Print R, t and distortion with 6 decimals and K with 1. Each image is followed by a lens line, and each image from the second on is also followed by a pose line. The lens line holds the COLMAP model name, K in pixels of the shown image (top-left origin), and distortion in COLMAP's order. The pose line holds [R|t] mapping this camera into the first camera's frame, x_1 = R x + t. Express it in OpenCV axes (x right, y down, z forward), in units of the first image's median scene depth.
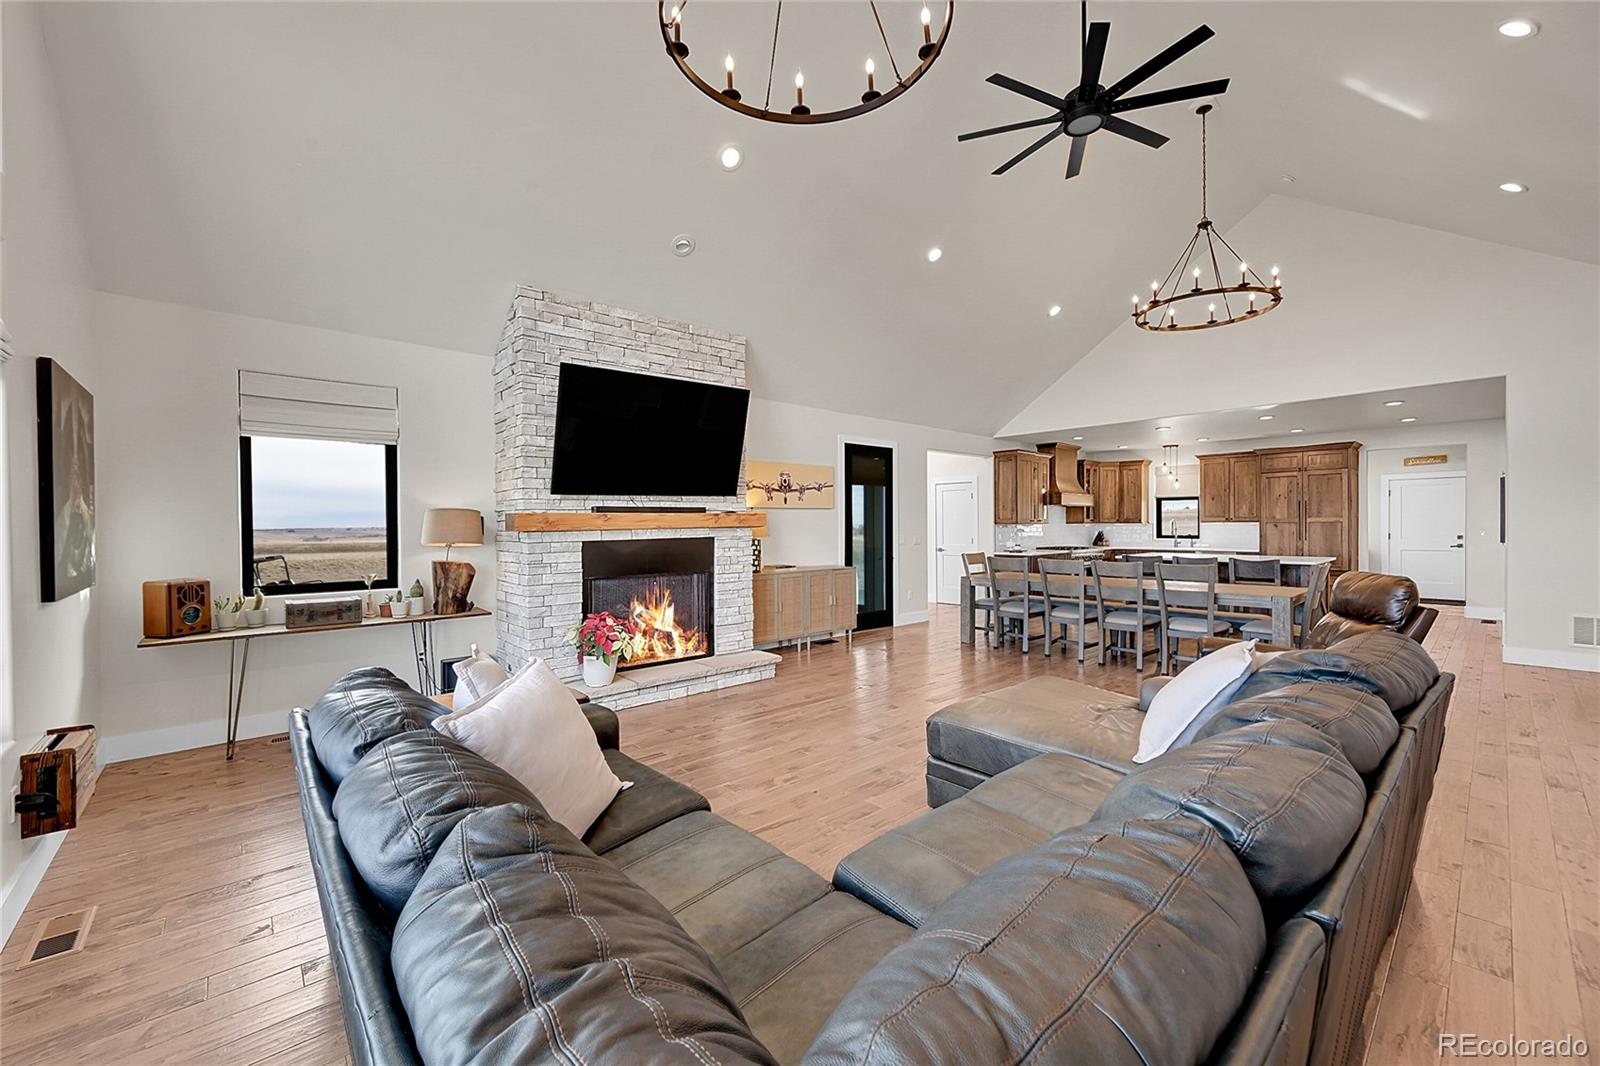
lens RADIAL K [[630.3, 0, 795.9], [0, 630.3, 531.6], [0, 0, 1]] dist [-0.003484, 0.001261]
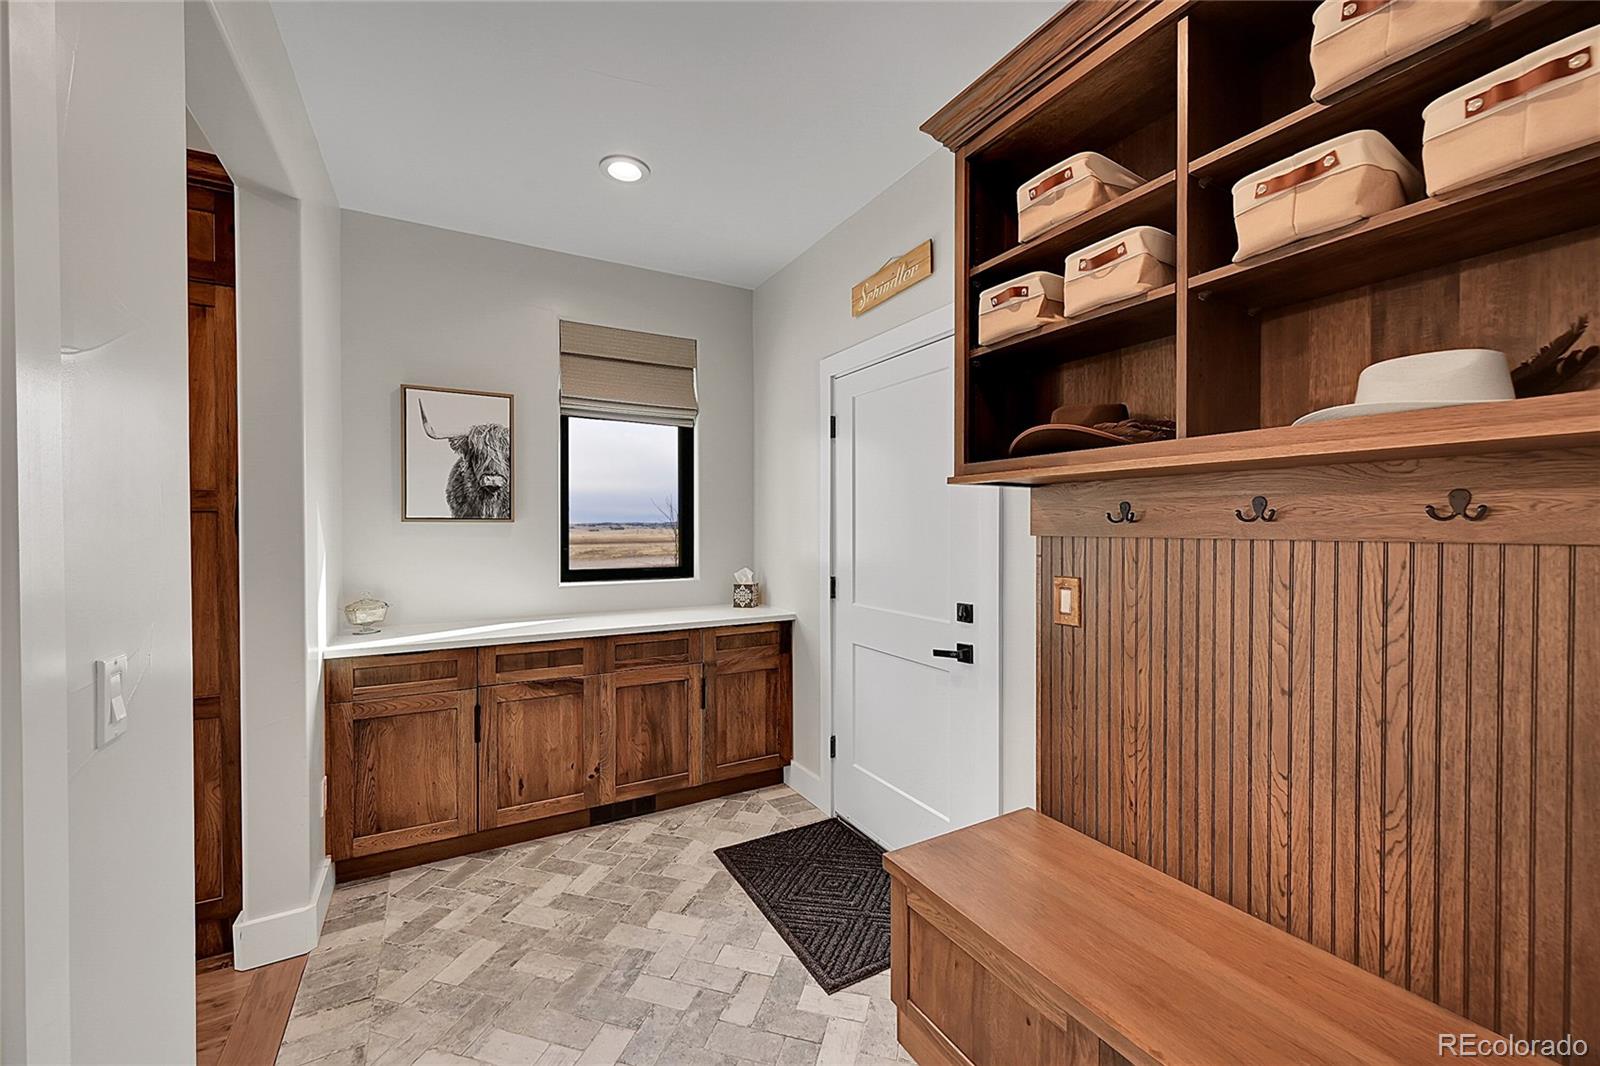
lens RADIAL K [[630.3, 0, 799.8], [0, 630.3, 531.1], [0, 0, 1]] dist [-0.003484, 0.001261]
pose [[0.975615, 0.011315, -0.219196, 1.852140], [-0.012104, 0.999924, -0.002256, -0.031114], [0.219154, 0.004854, 0.975678, 1.379392]]
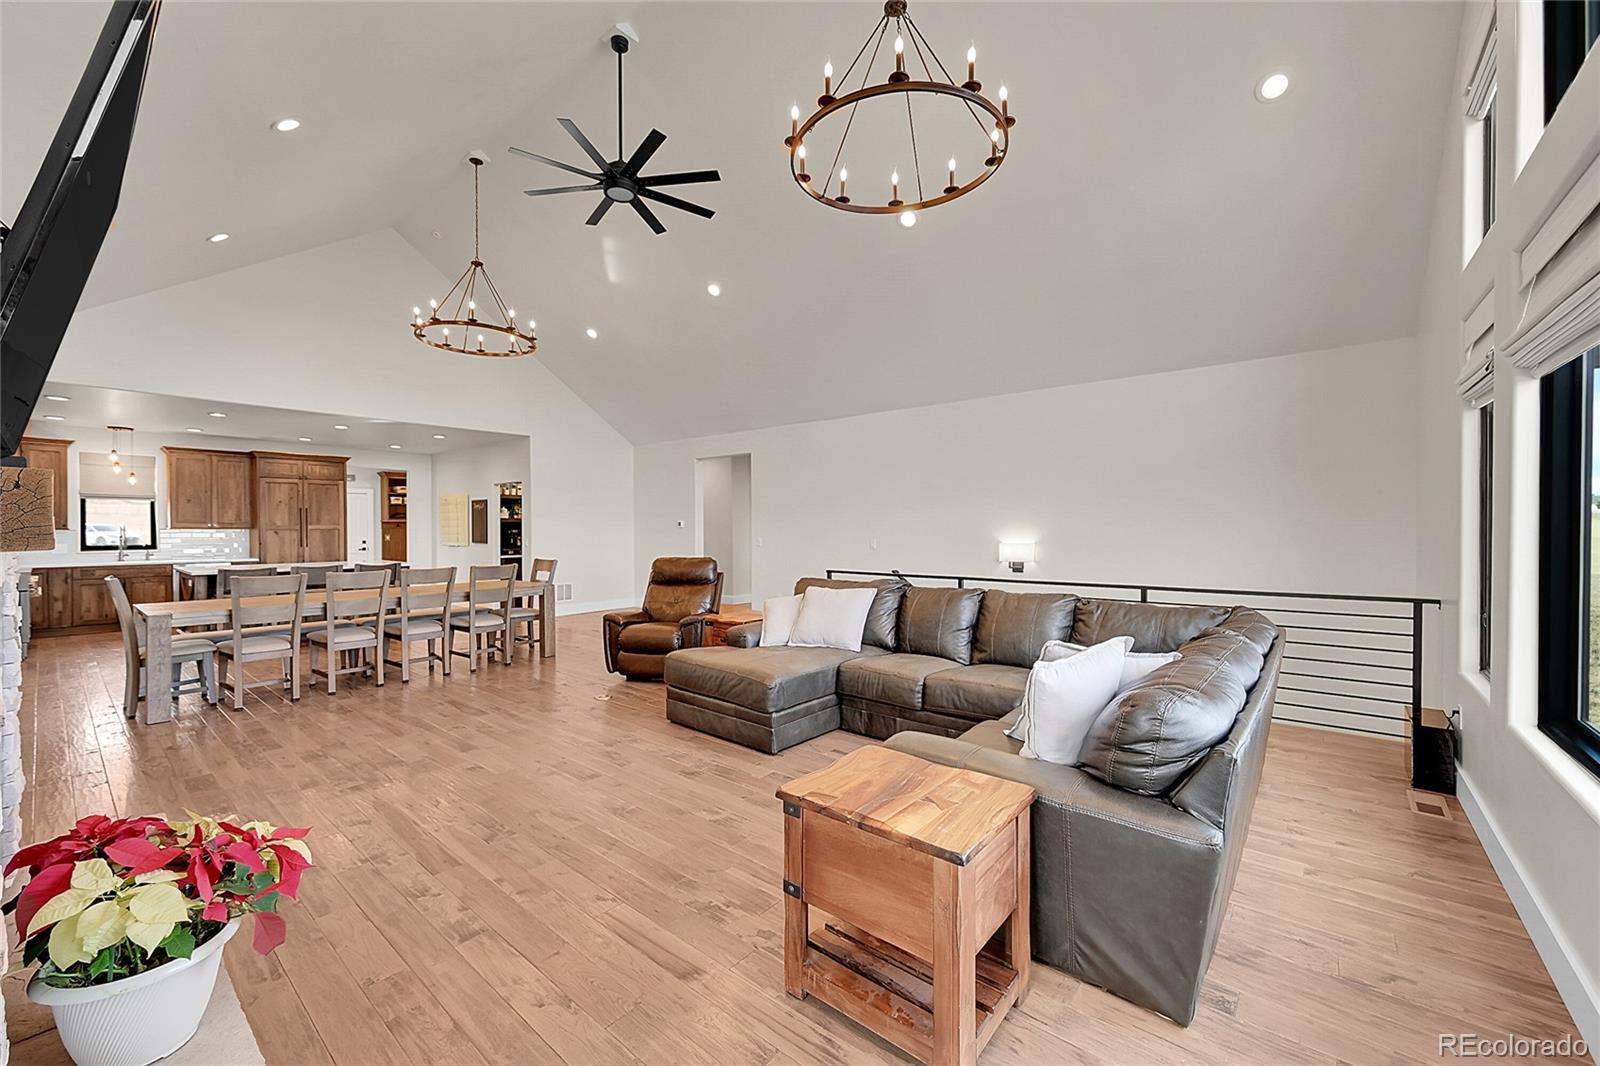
lens RADIAL K [[630.3, 0, 797.9], [0, 630.3, 532.7], [0, 0, 1]] dist [-0.003484, 0.001261]
pose [[-0.147877, -0.001300, 0.989005, -0.534687], [0.014491, 0.999889, 0.003481, -0.001487], [-0.988900, 0.014847, -0.147842, 0.591922]]
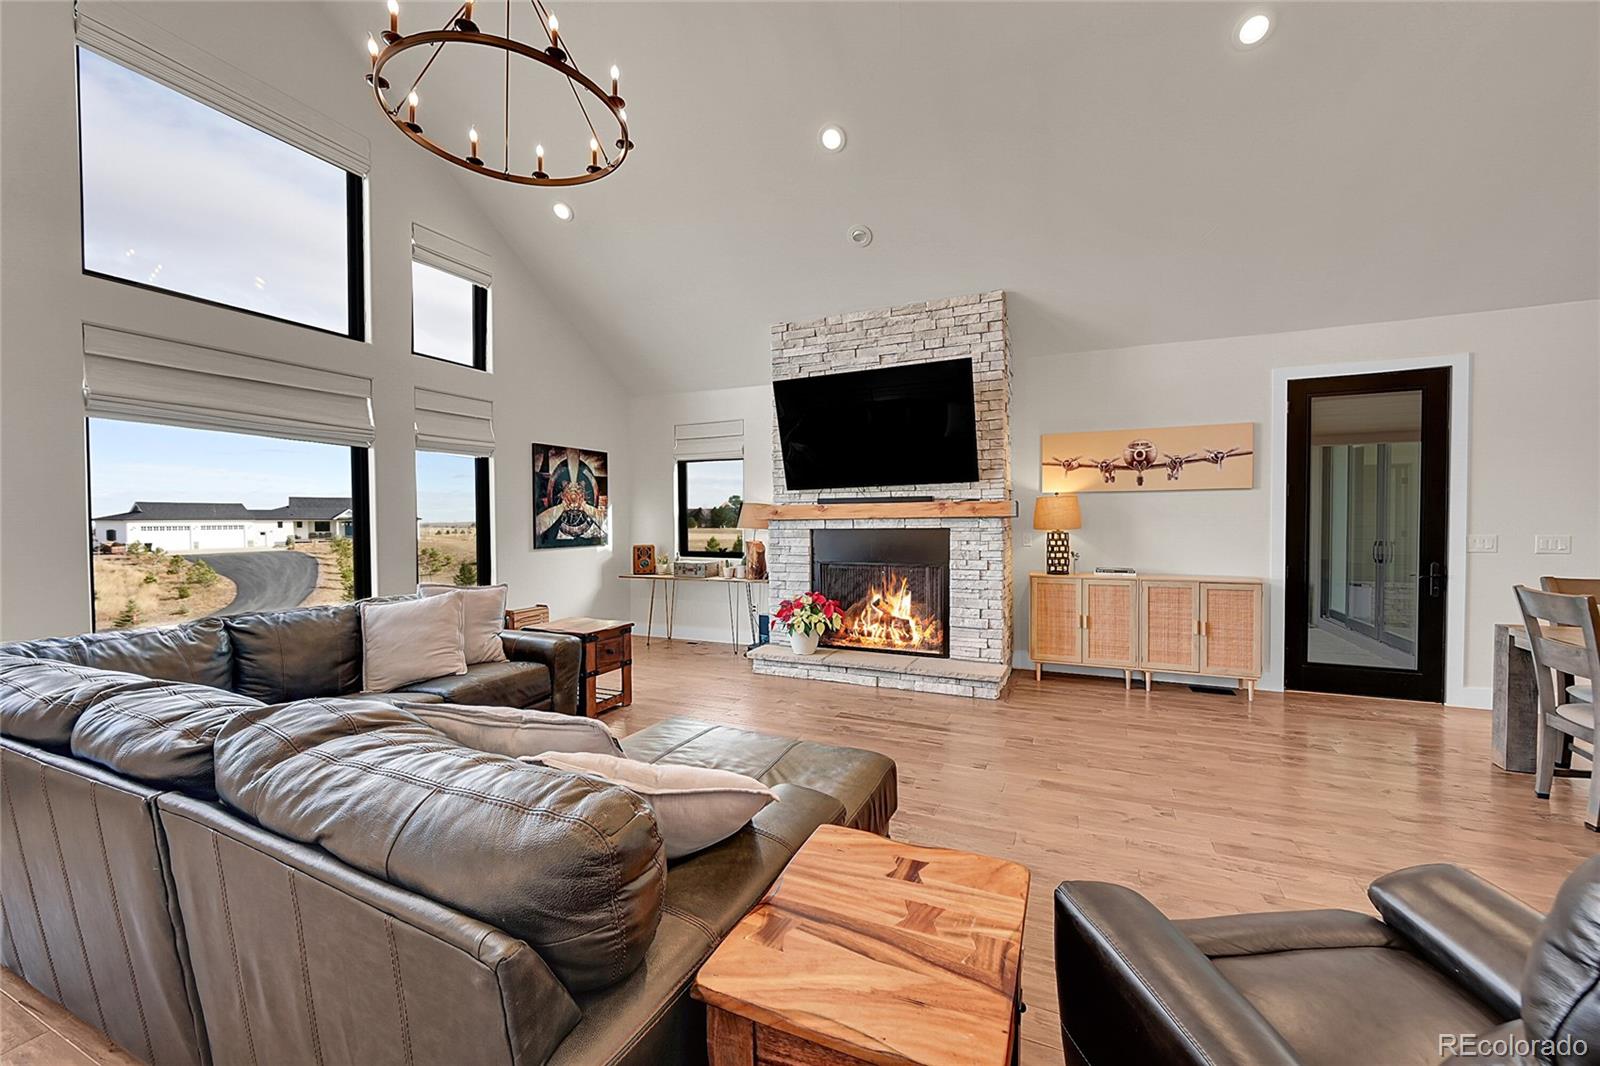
lens RADIAL K [[630.3, 0, 799.3], [0, 630.3, 531.5], [0, 0, 1]] dist [-0.003484, 0.001261]
pose [[0.415149, 0.026822, -0.909358, 0.591829], [-0.006202, 0.999625, 0.026654, -0.009205], [0.909732, -0.005426, 0.415160, 0.415555]]
